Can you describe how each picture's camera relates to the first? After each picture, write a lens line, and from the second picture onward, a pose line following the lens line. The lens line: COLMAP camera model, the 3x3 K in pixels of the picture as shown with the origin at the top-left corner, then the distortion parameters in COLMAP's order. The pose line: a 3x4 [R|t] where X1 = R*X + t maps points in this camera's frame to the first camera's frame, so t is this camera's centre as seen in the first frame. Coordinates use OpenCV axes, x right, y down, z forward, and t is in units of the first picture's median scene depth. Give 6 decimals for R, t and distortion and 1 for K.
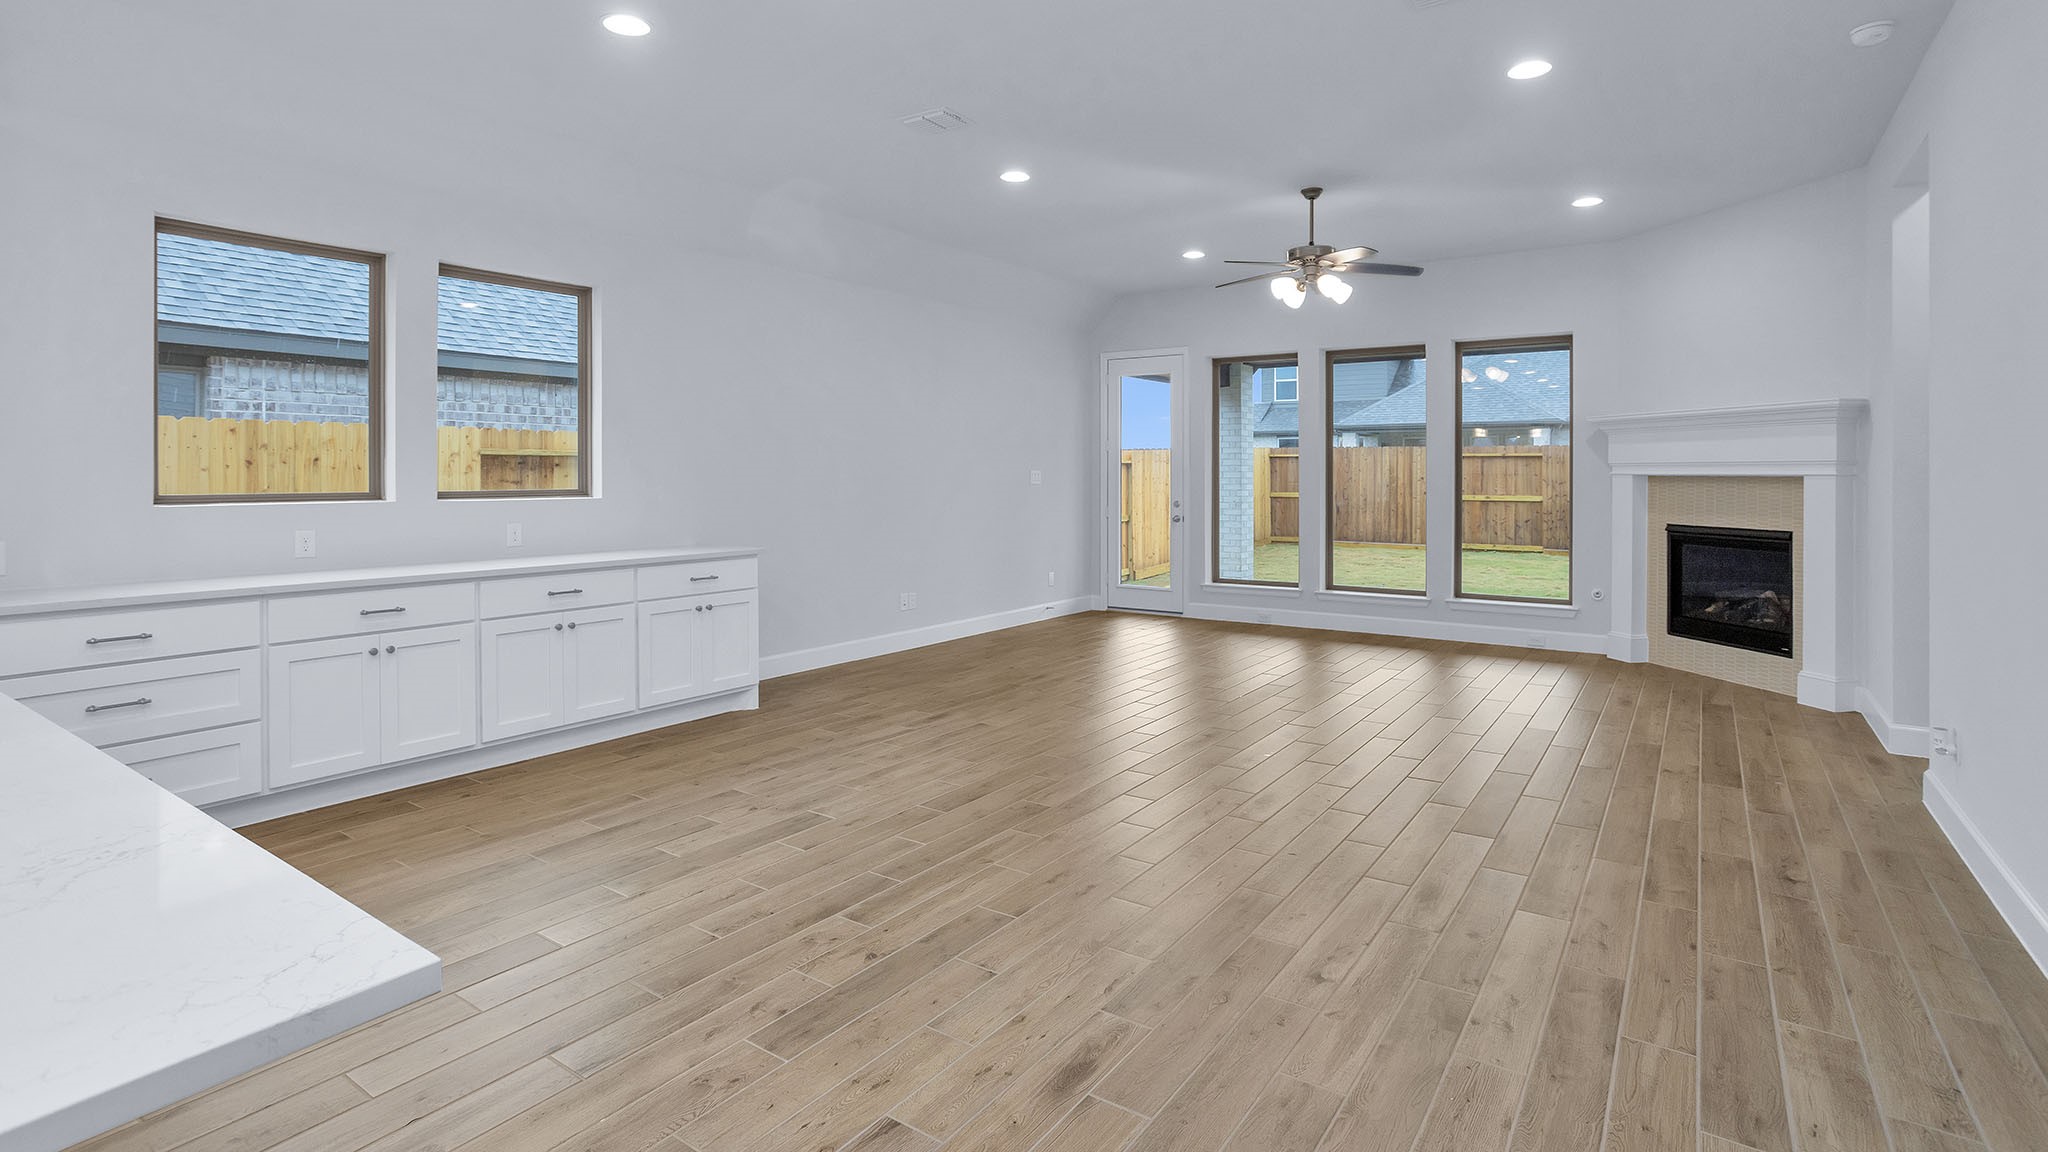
lens RADIAL K [[986.2, 0, 1029.7], [0, 986.2, 470.3], [0, 0, 1]] dist [-0.055537, 0.034378]
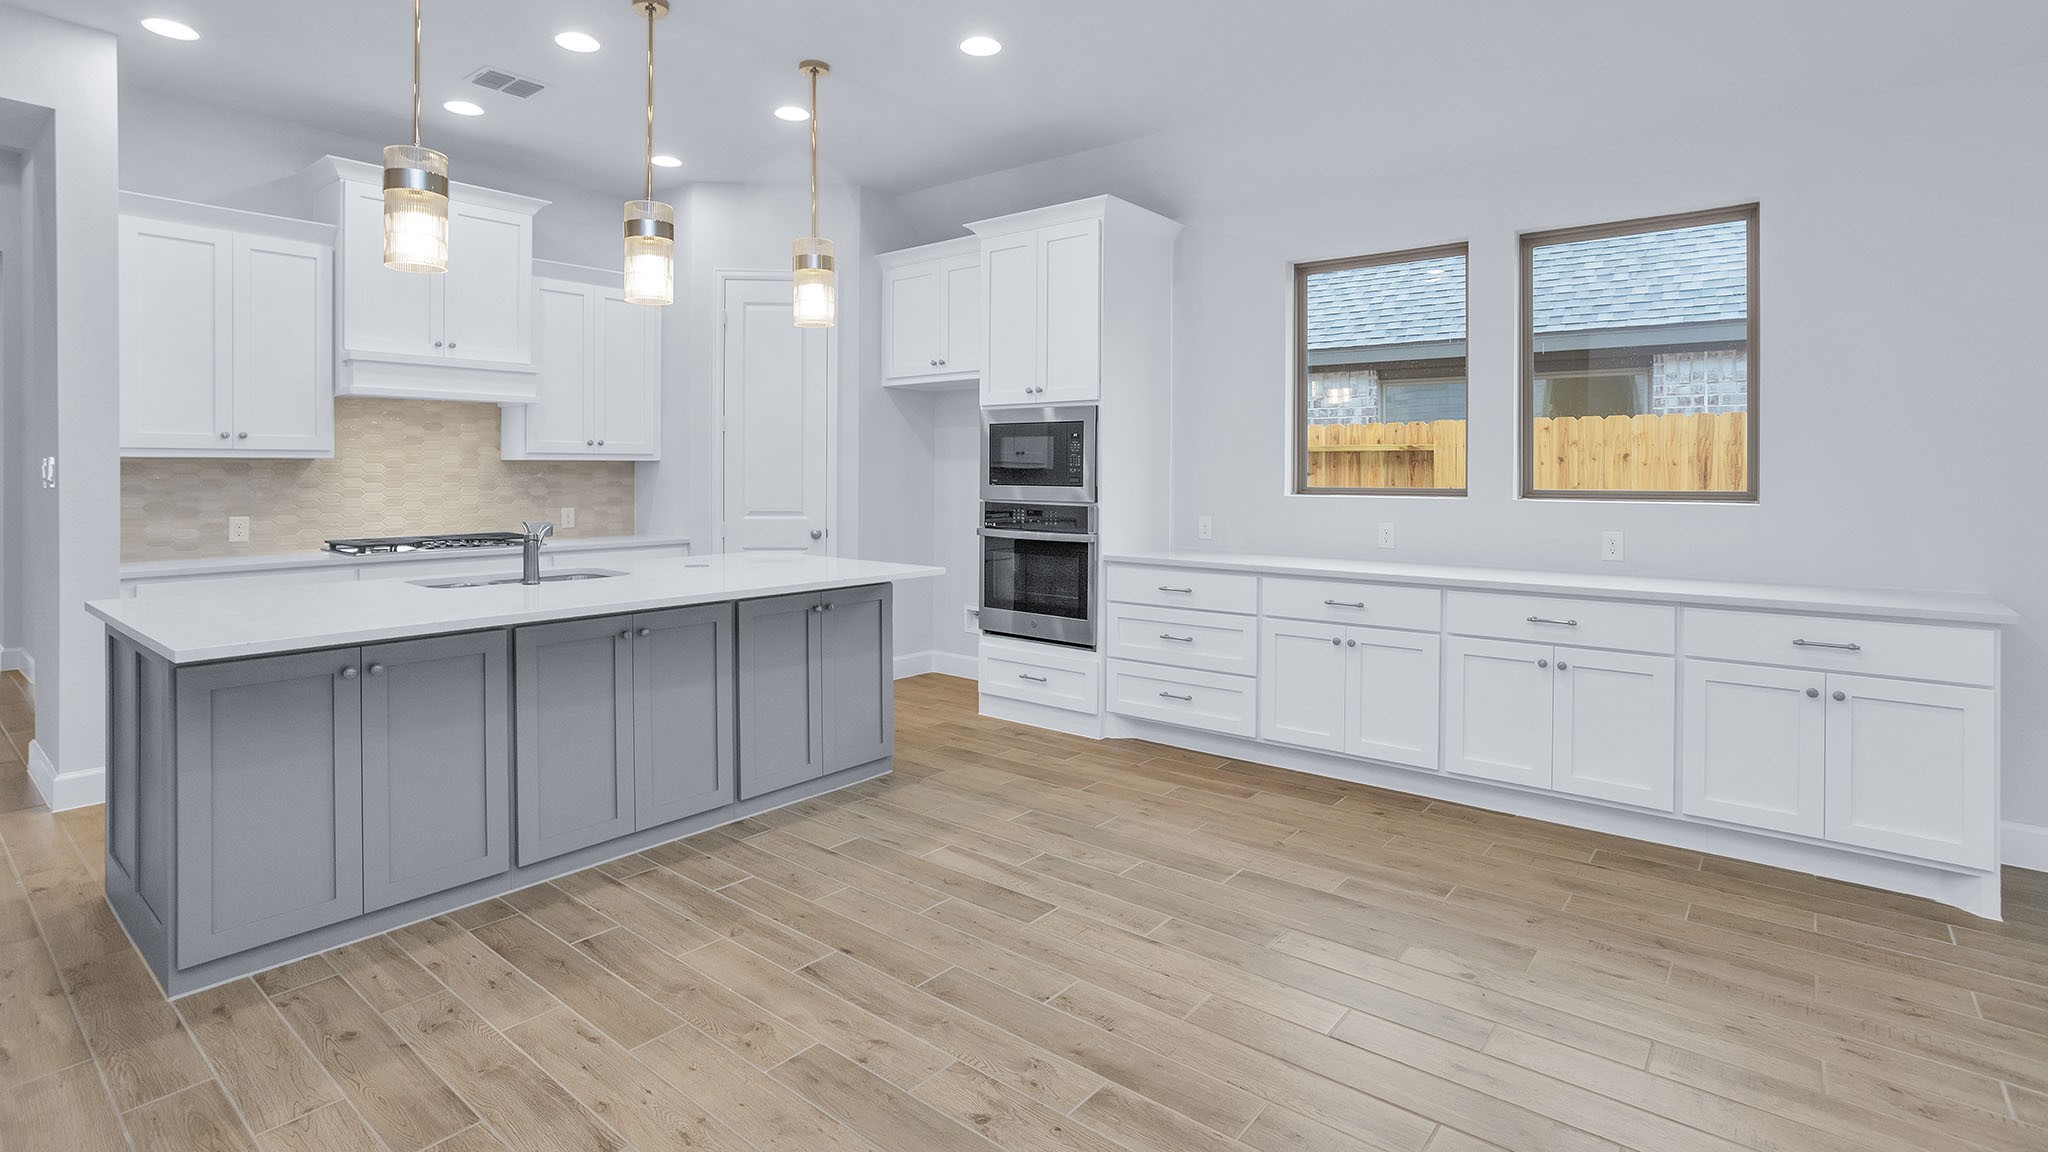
lens RADIAL K [[986.2, 0, 1029.7], [0, 986.2, 470.3], [0, 0, 1]] dist [-0.055537, 0.034378]
pose [[-0.076233, 0.001007, -0.997090, 0.244639], [0.000963, 0.999999, 0.000936, 0.001952], [0.997090, -0.000889, -0.076234, 0.469699]]
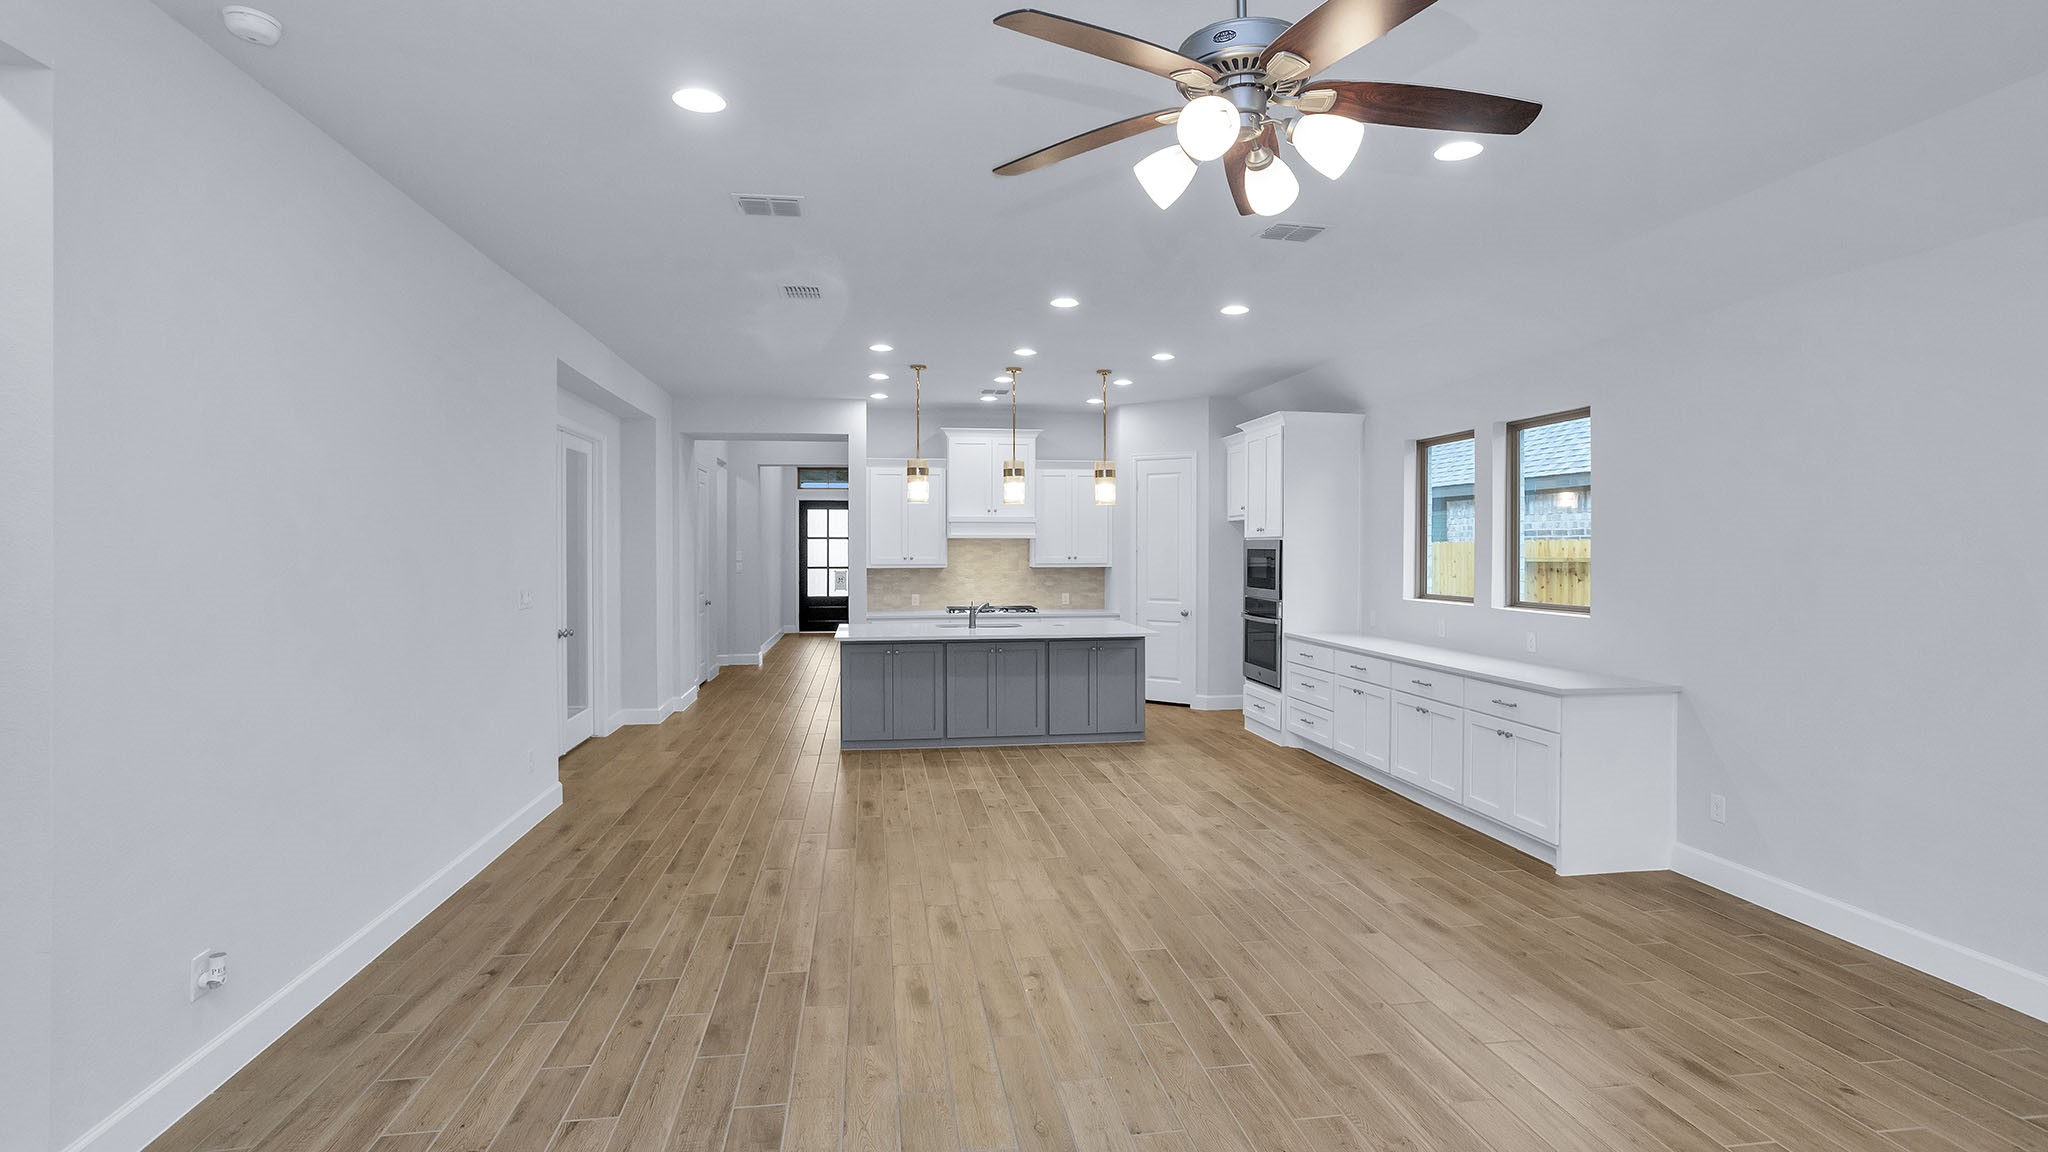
lens RADIAL K [[986.2, 0, 1029.7], [0, 986.2, 470.3], [0, 0, 1]] dist [-0.055537, 0.034378]
pose [[-0.719114, -0.053666, -0.692817, 0.581602], [0.002602, 0.996798, -0.079913, -0.037500], [0.694887, -0.059269, -0.716672, 1.154617]]
